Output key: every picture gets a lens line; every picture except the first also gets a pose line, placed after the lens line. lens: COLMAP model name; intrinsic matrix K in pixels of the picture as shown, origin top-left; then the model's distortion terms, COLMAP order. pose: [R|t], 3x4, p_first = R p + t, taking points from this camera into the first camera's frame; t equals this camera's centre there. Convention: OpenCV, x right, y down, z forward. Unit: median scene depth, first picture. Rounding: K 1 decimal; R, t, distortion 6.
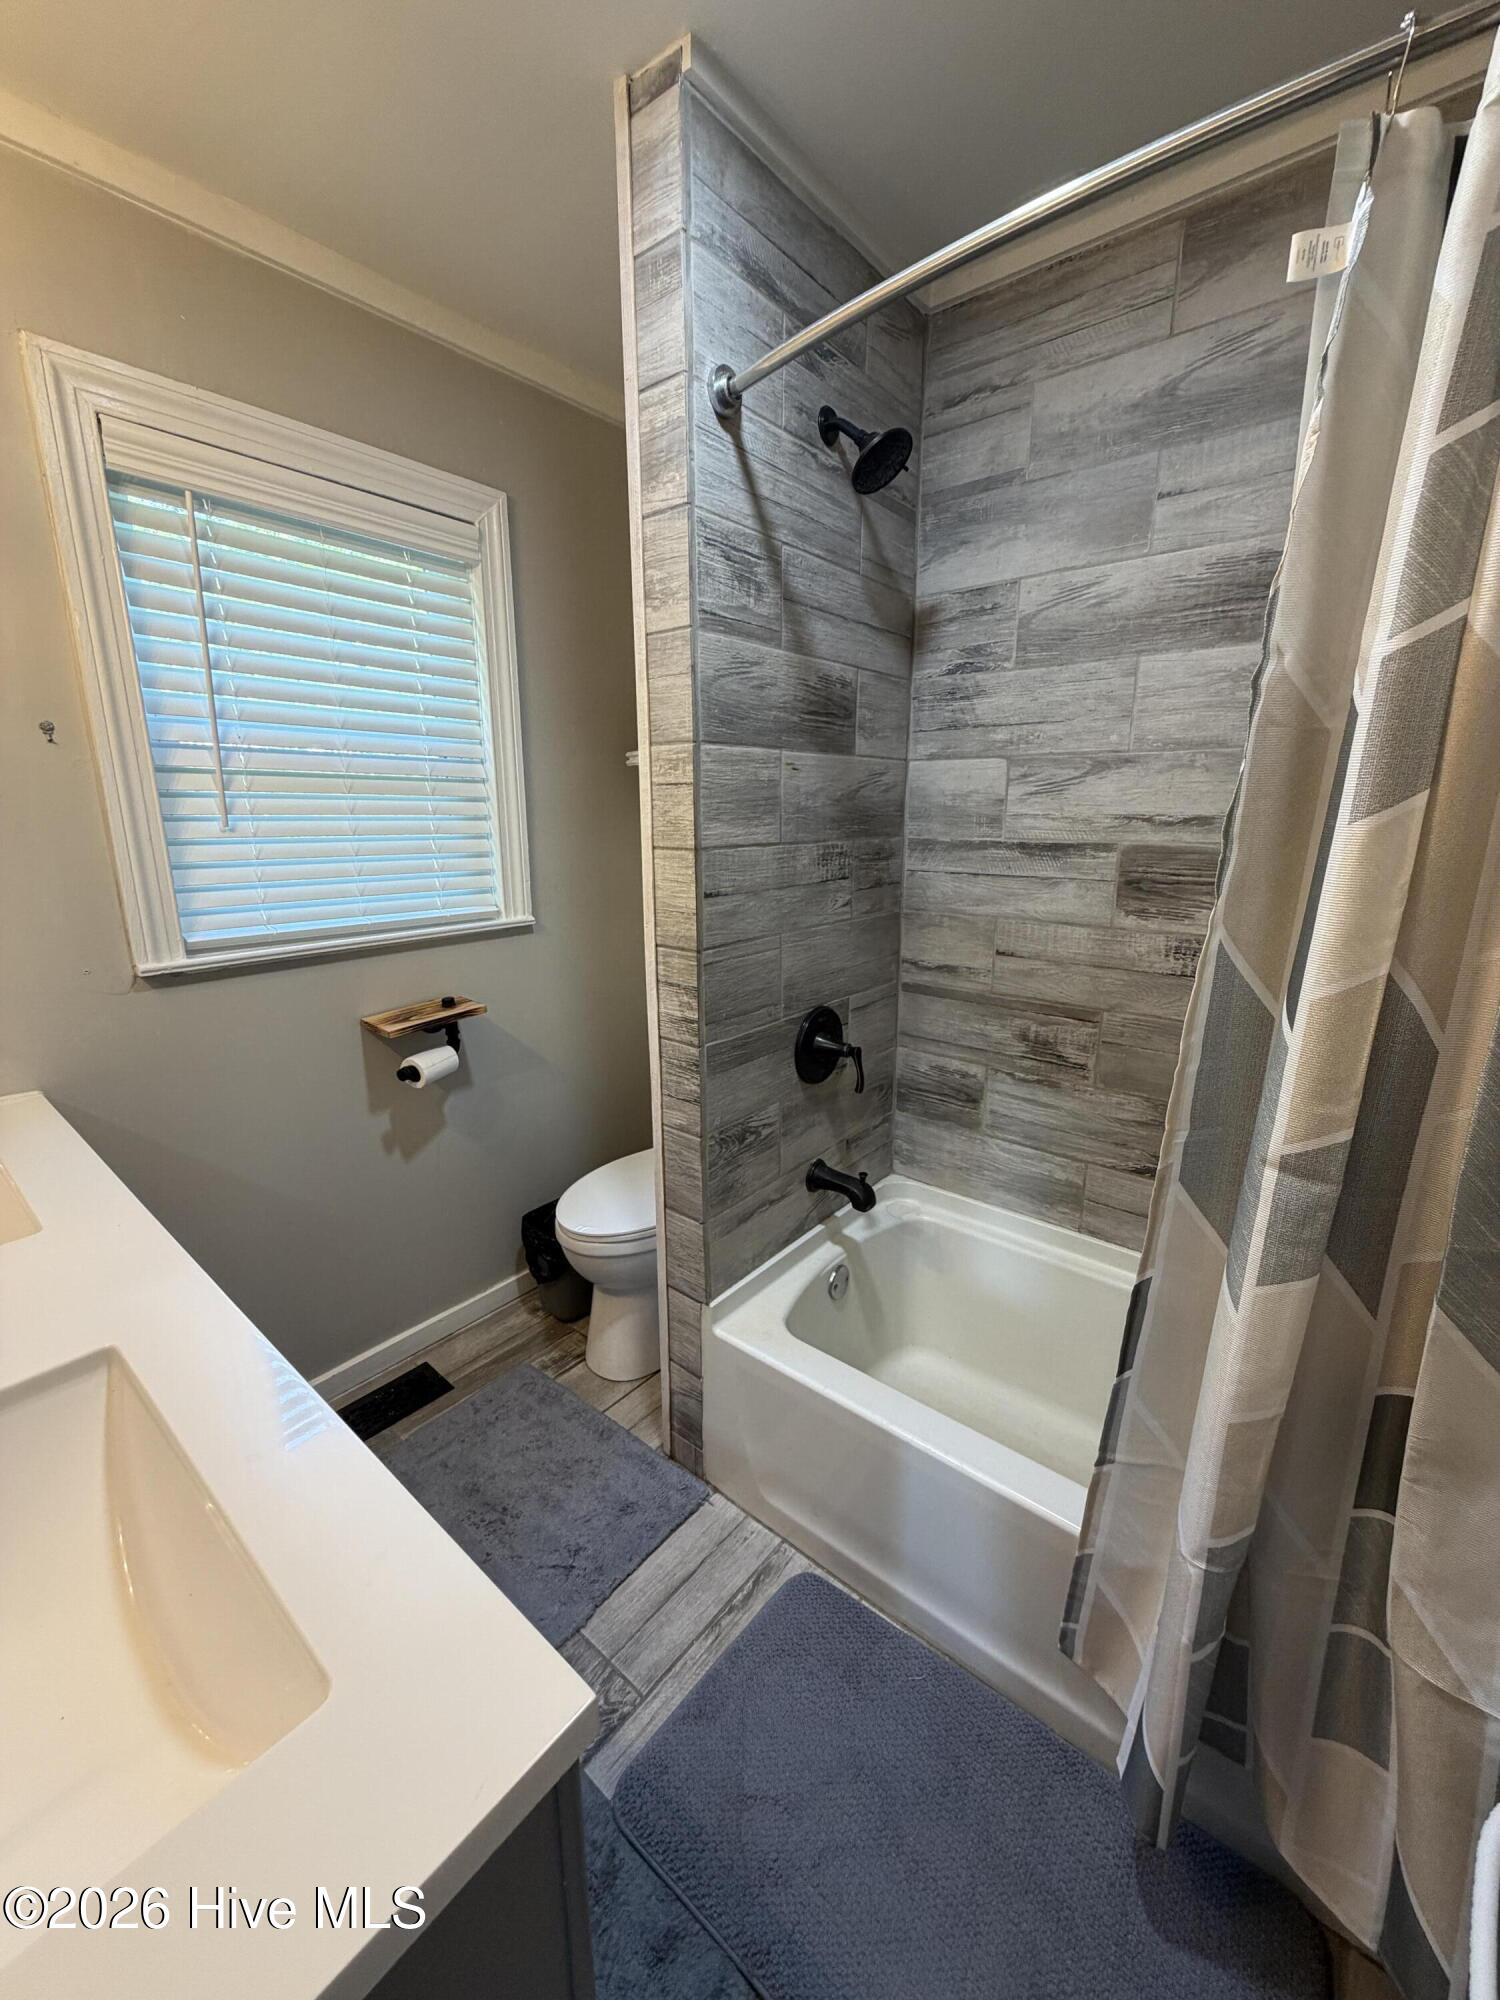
lens RADIAL K [[800.9, 0, 747.6], [0, 800.9, 1008.2], [0, 0, 1]] dist [-0.002147, 0.000783]
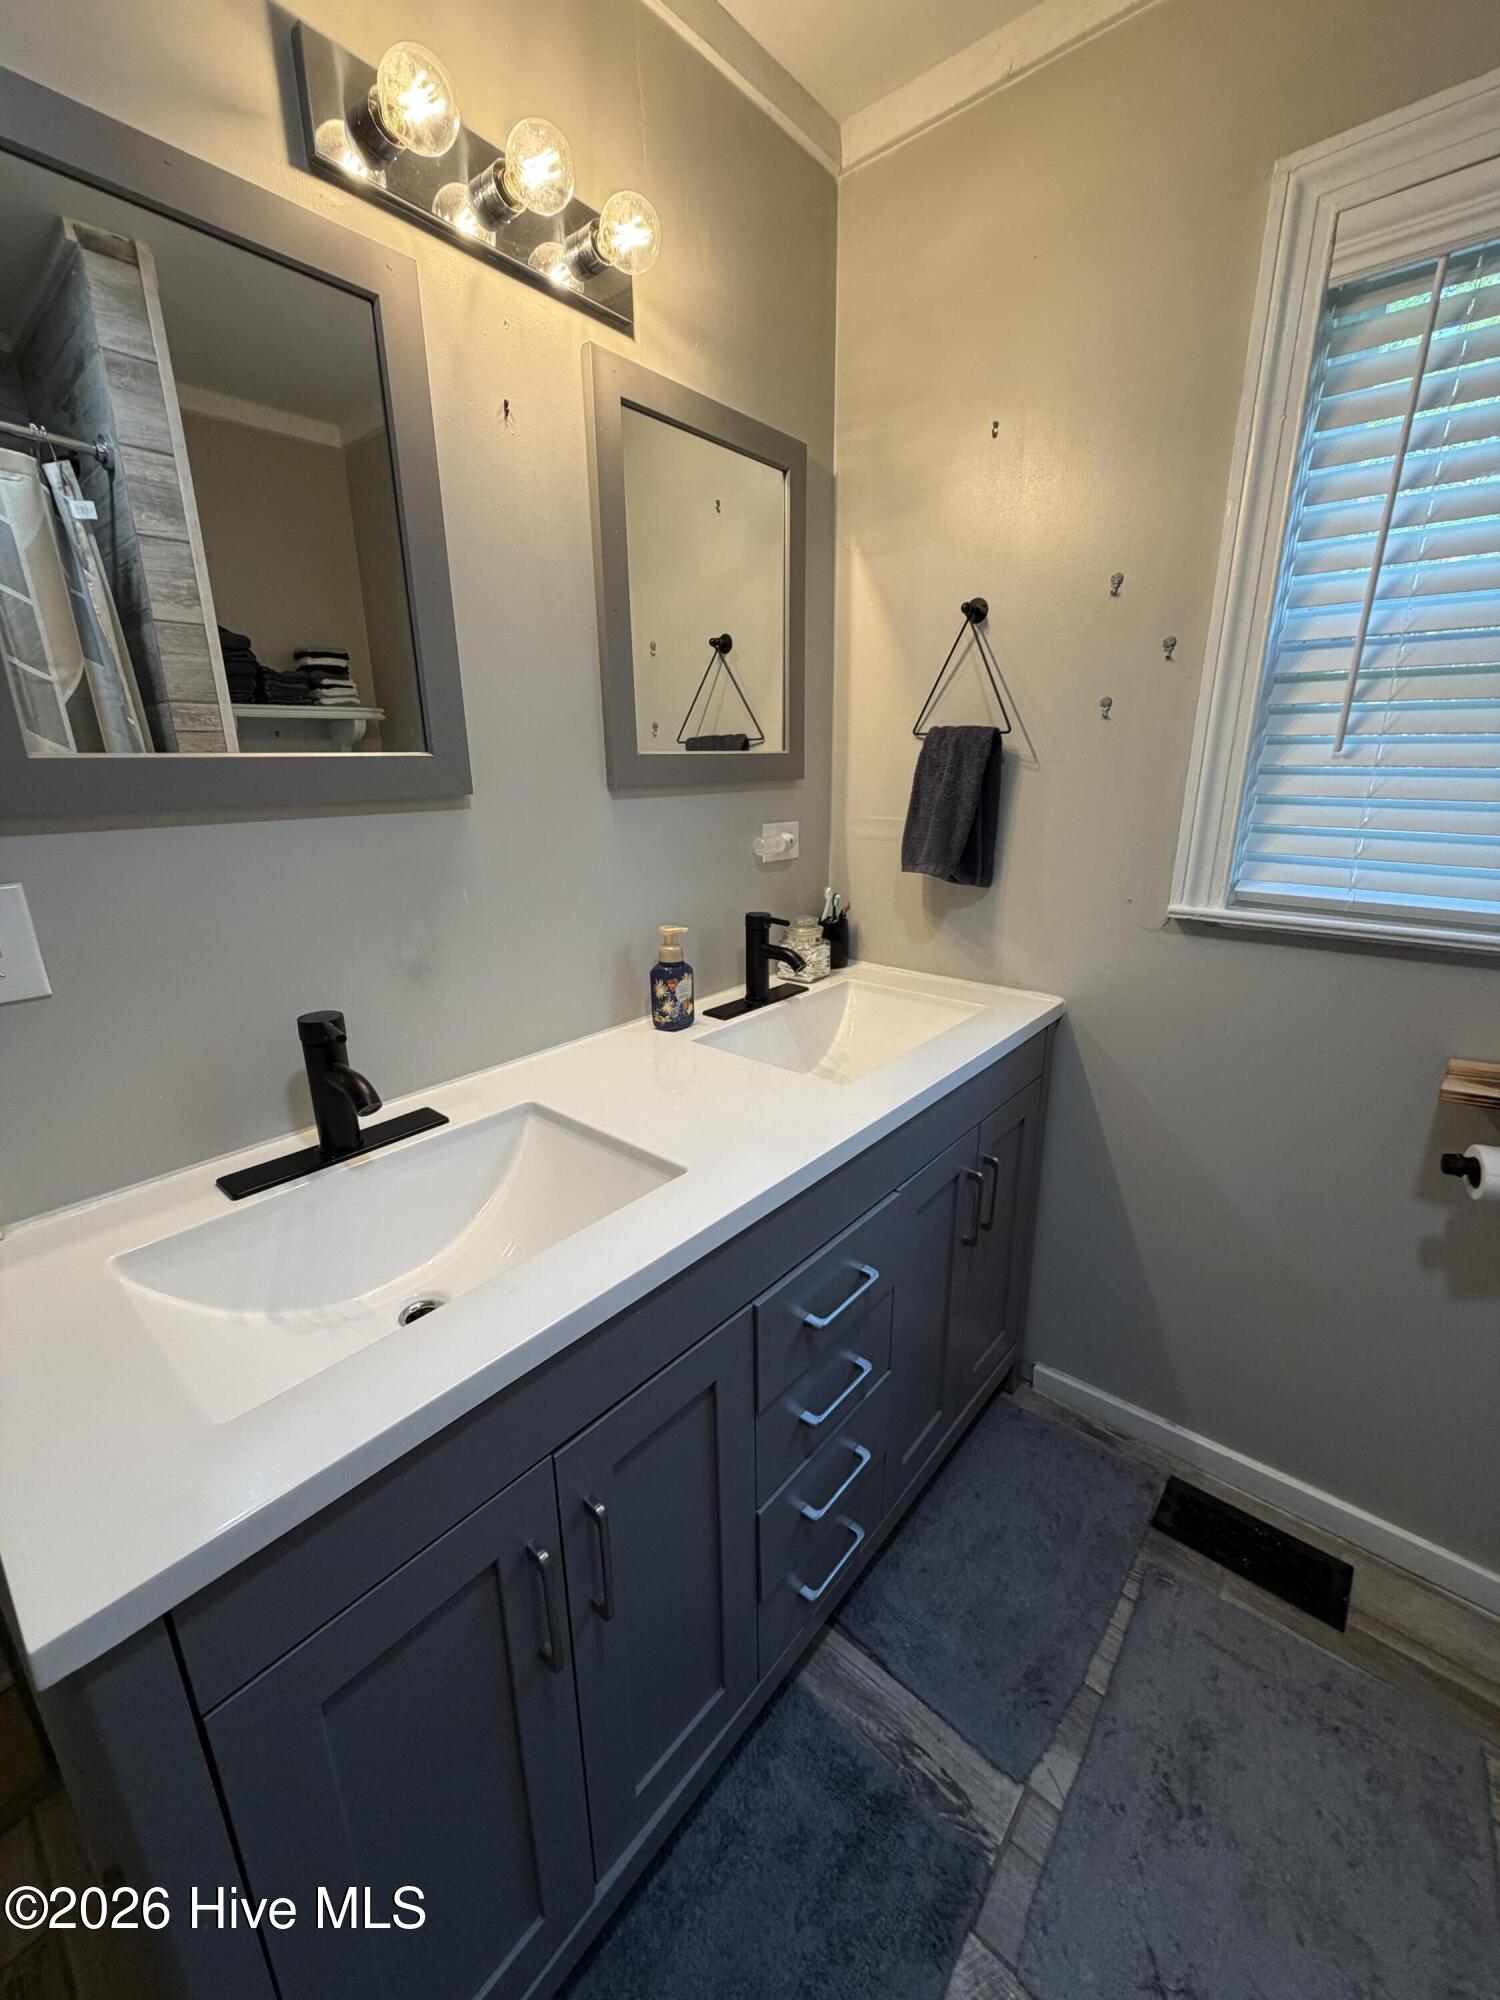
lens RADIAL K [[800.9, 0, 751.3], [0, 800.9, 1000.8], [0, 0, 1]] dist [-0.002147, 0.000783]
pose [[-0.008994, 0.286225, -0.958120, 0.141276], [-0.237449, 0.930142, 0.280096, -0.087772], [0.971358, 0.230024, 0.059598, 0.471602]]
